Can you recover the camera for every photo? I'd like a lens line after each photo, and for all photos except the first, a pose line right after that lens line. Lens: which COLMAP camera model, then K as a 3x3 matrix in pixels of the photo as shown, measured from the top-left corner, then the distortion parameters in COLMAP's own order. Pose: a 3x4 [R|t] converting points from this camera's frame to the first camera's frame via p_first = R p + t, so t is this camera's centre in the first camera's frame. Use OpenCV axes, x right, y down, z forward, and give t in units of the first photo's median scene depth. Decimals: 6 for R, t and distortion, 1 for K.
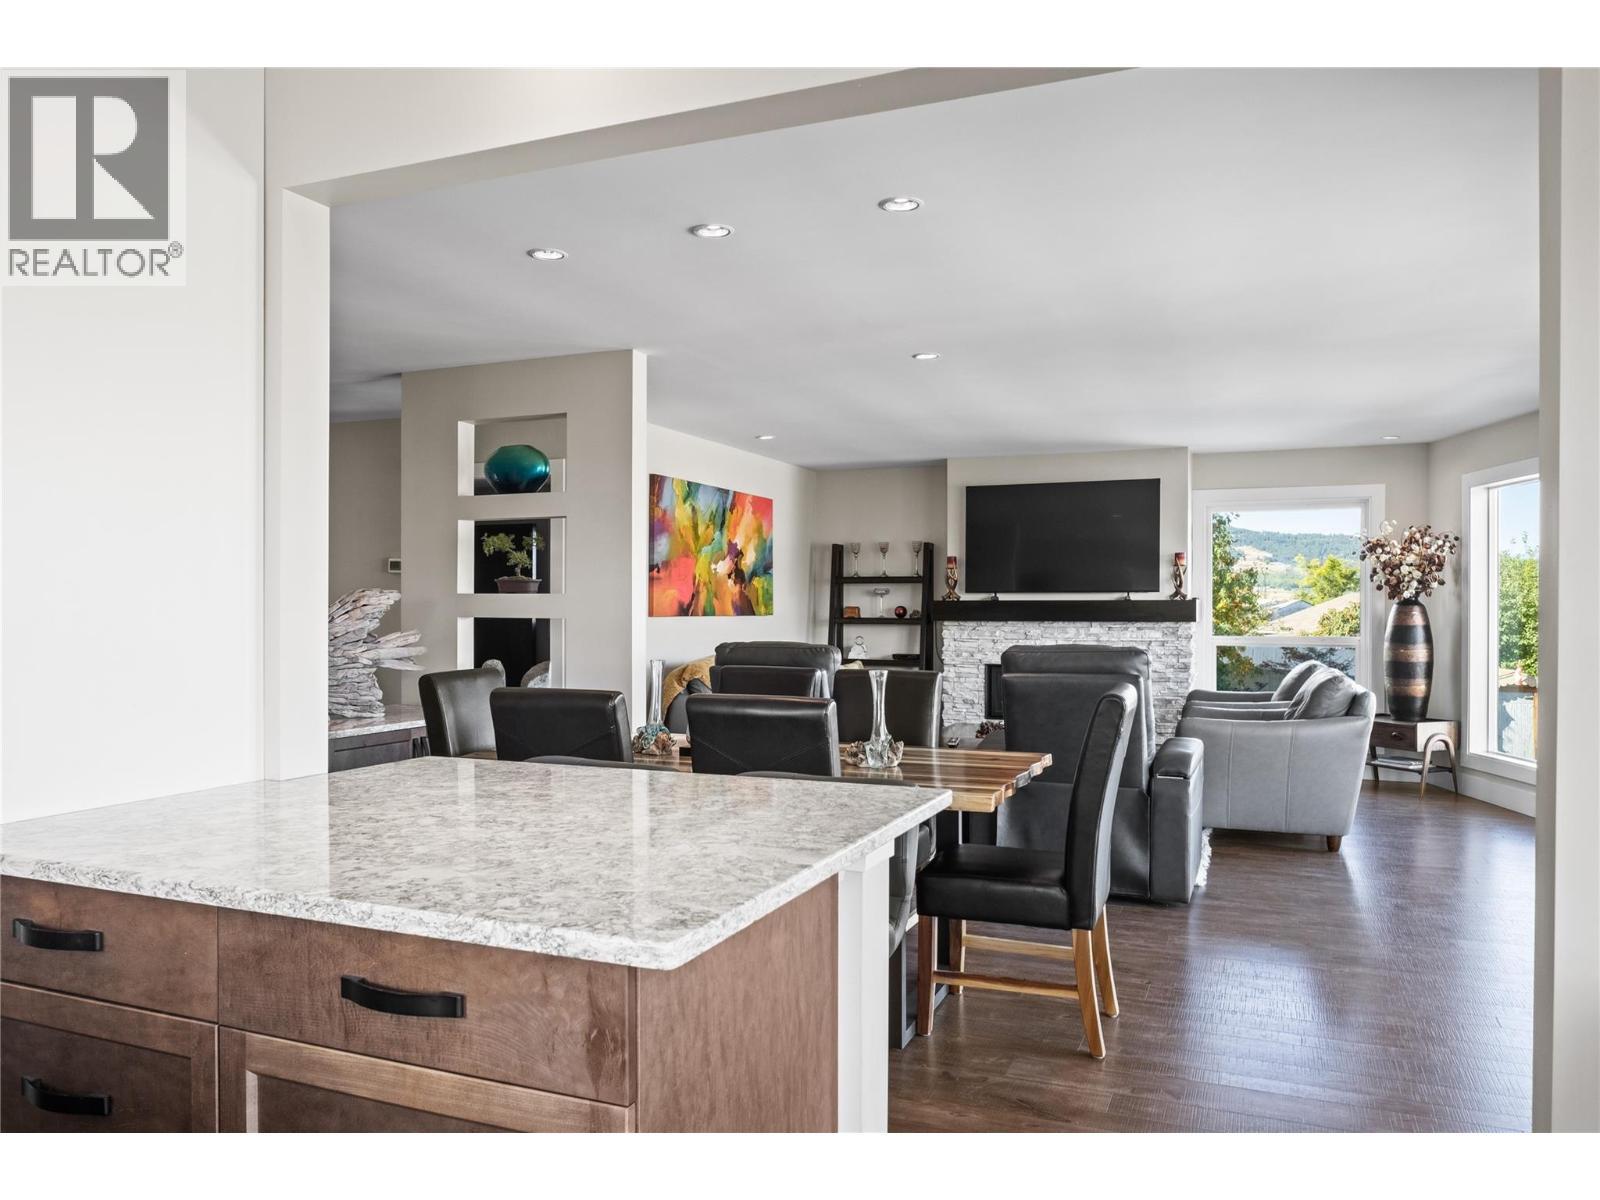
lens RADIAL K [[1152.6, 0, 799.8], [0, 1152.6, 606.9], [0, 0, 1]] dist [-0.005485, -0.001240]
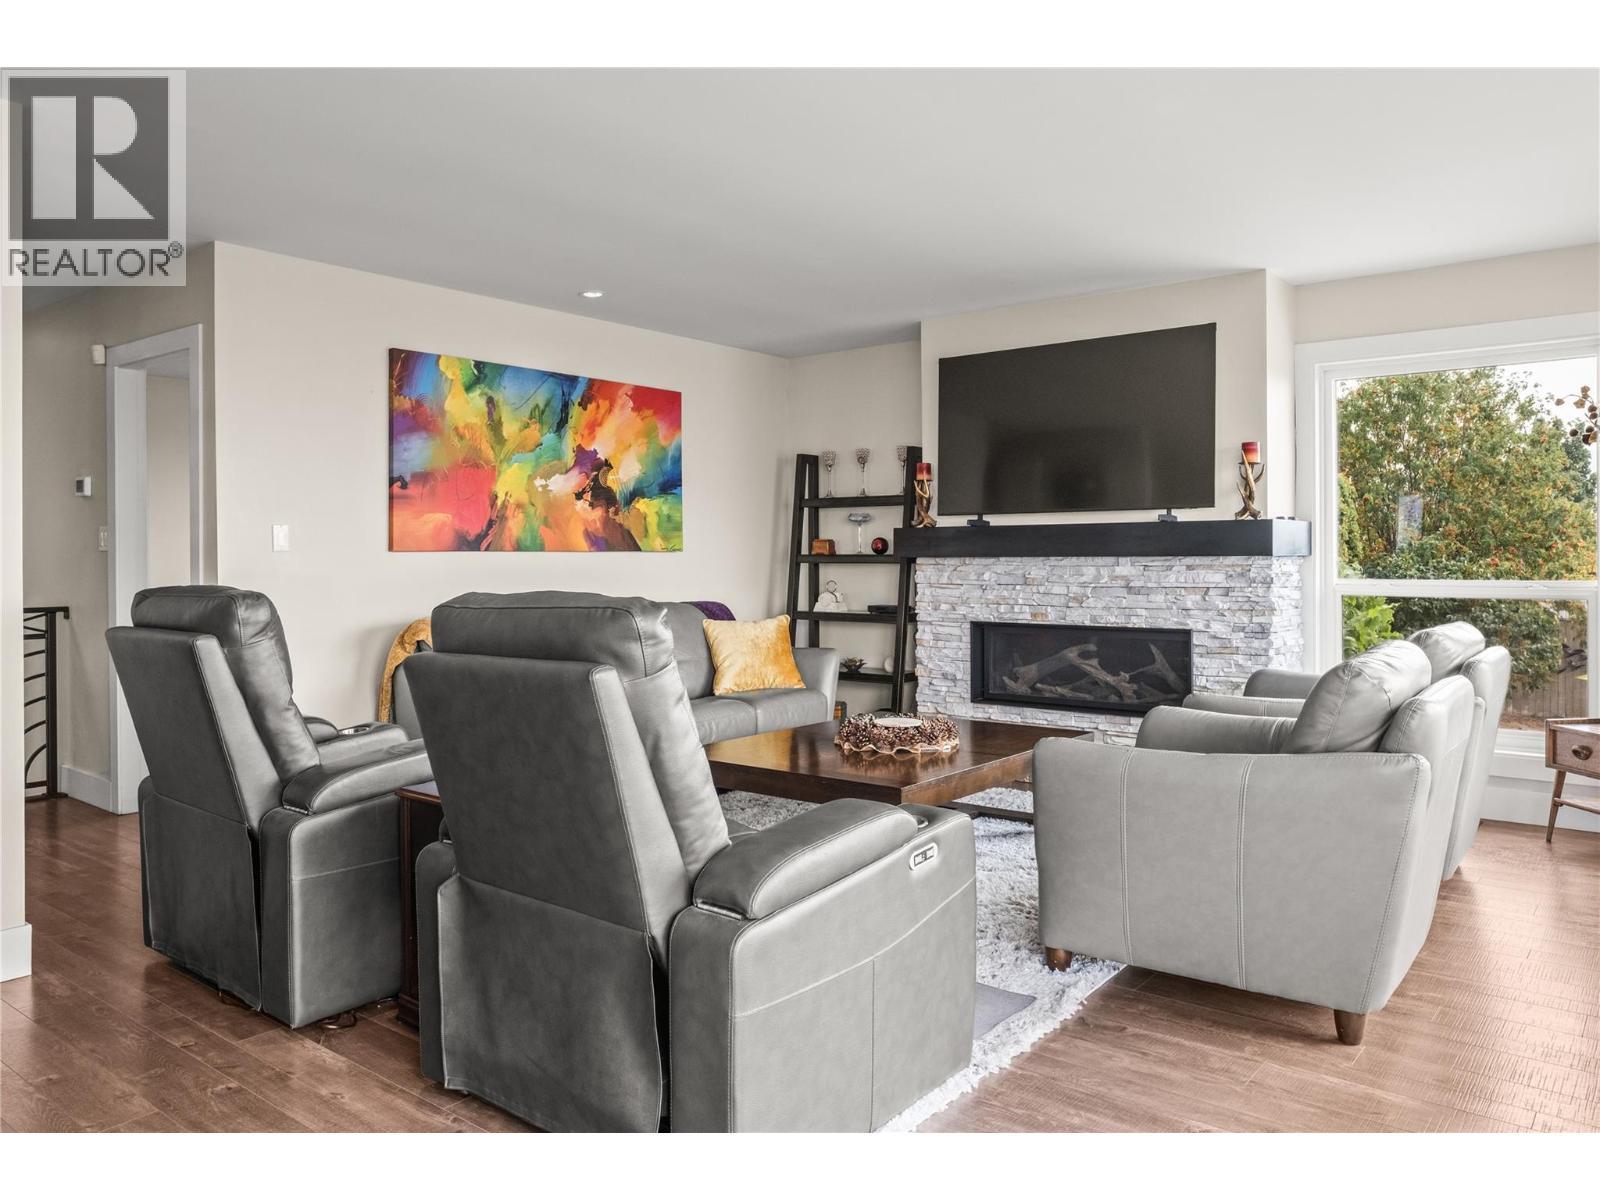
lens RADIAL K [[1152.6, 0, 797.9], [0, 1152.6, 552.6], [0, 0, 1]] dist [-0.005485, -0.001240]
pose [[0.958077, -0.006634, -0.286435, 0.272291], [0.006607, 0.999978, -0.001063, 0.010072], [0.286436, -0.000874, 0.958099, 0.345953]]
